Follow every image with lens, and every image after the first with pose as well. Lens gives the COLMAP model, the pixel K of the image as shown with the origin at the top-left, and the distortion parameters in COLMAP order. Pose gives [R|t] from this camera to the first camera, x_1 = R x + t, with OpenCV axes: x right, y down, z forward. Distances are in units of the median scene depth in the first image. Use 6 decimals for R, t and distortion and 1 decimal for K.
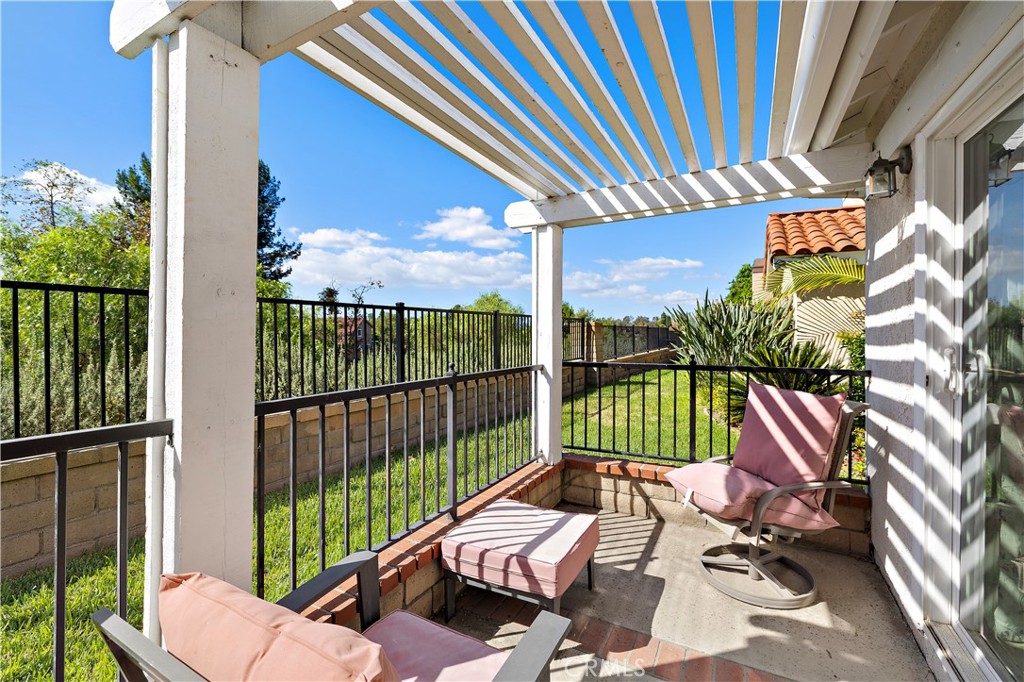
lens RADIAL K [[430.9, 0, 516.5], [0, 430.9, 335.0], [0, 0, 1]] dist [0.000601, -0.000451]
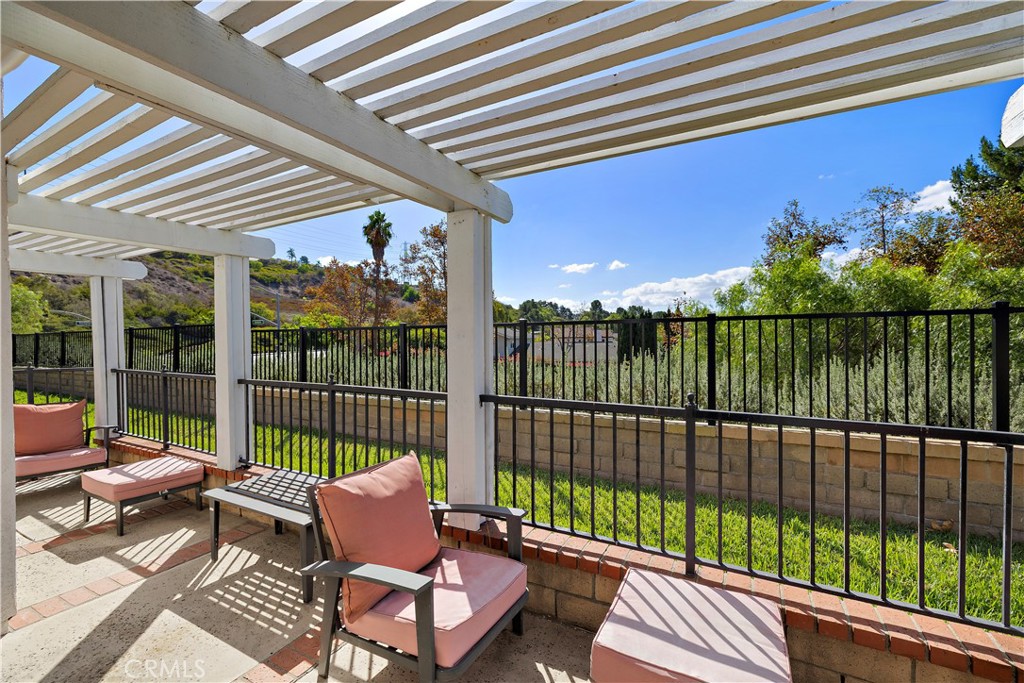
lens RADIAL K [[430.9, 0, 516.5], [0, 430.9, 335.5], [0, 0, 1]] dist [0.000601, -0.000451]
pose [[0.008657, -0.010781, -0.999904, 0.675368], [0.002490, 0.999939, -0.010759, -0.040282], [0.999959, -0.002397, 0.008683, 0.607782]]
